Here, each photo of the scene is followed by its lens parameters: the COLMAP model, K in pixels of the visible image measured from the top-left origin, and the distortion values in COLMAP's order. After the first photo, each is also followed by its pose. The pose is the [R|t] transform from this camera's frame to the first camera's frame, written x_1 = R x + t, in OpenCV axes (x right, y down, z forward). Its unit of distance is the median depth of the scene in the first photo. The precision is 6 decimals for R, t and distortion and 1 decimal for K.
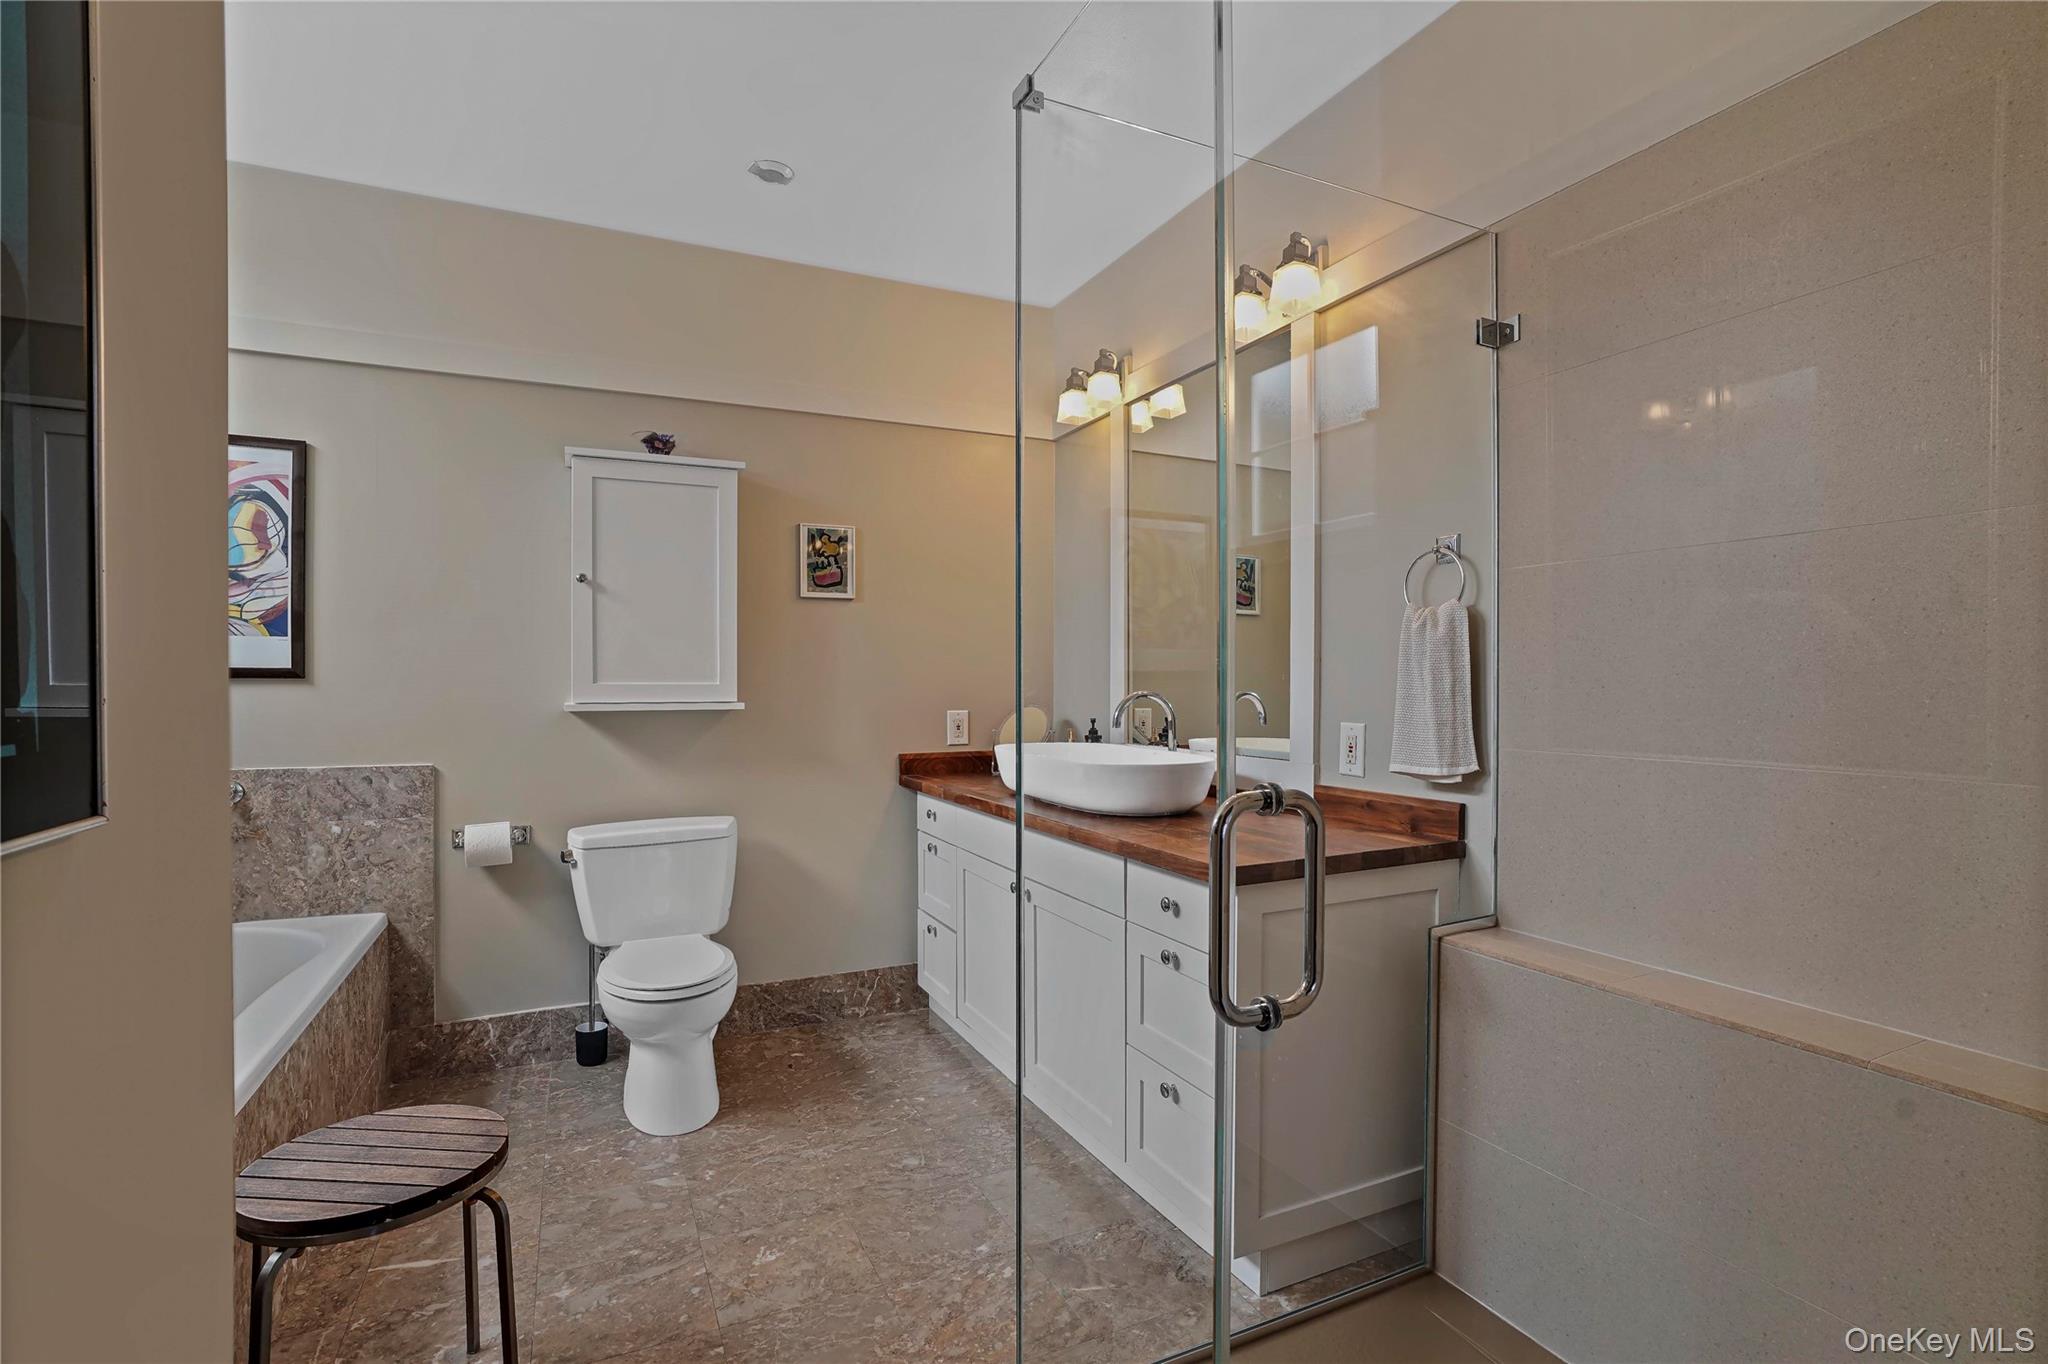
lens RADIAL K [[963.4, 0, 1024.2], [0, 963.4, 688.7], [0, 0, 1]] dist [-0.049786, 0.031916]
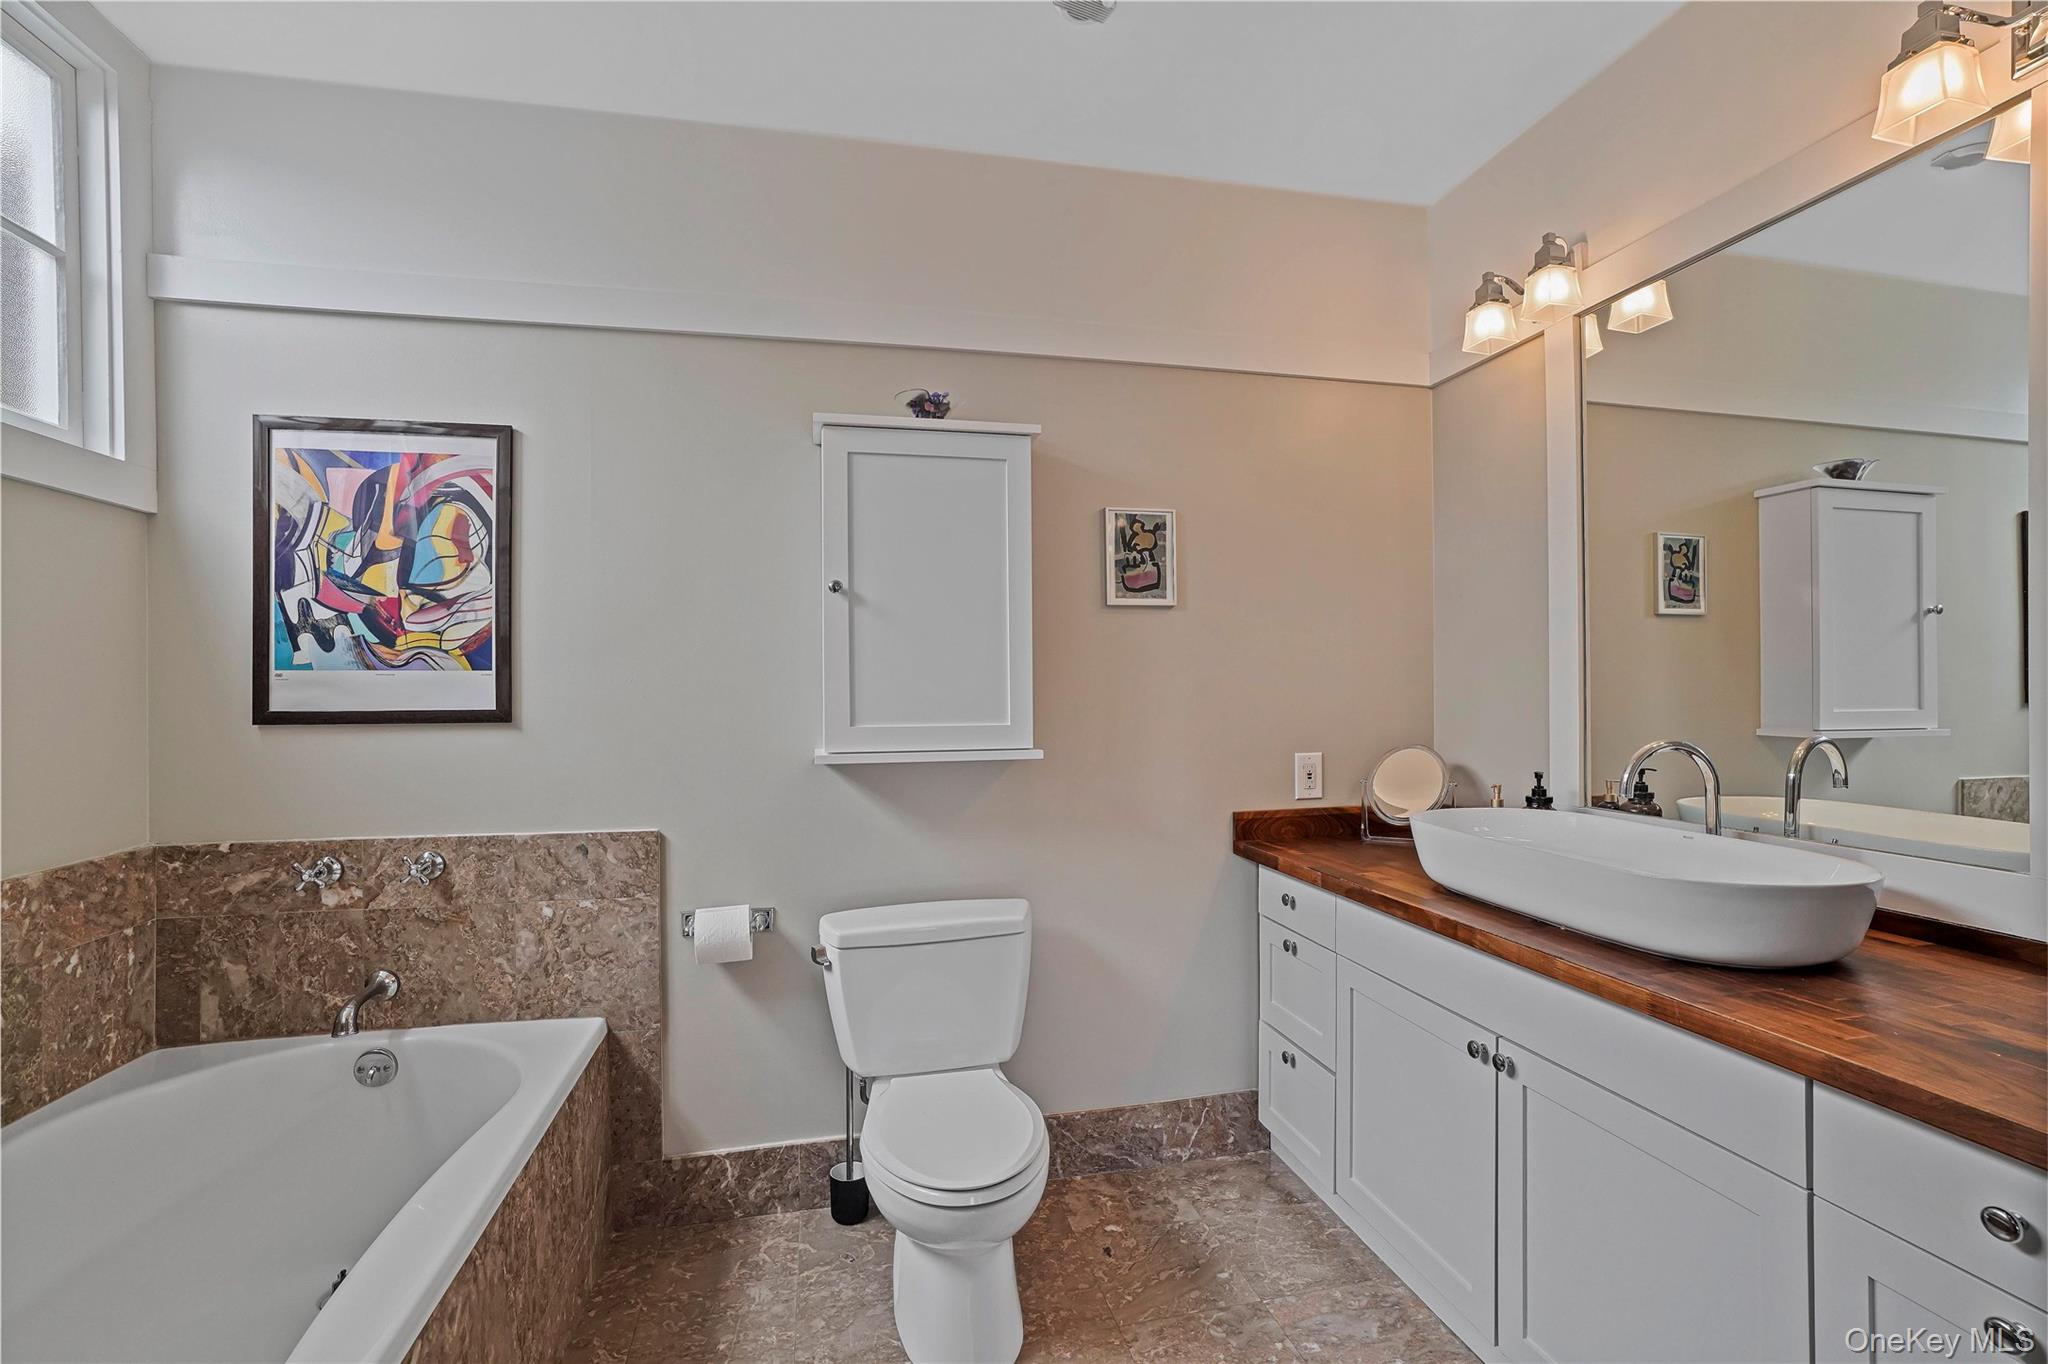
lens RADIAL K [[959.1, 0, 1036.3], [0, 959.1, 690.1], [0, 0, 1]] dist [-0.049868, 0.028555]
pose [[0.976600, -0.007982, -0.214917, -0.147029], [0.006469, 0.999949, -0.007743, -0.027318], [0.214968, 0.006172, 0.976602, 0.297025]]
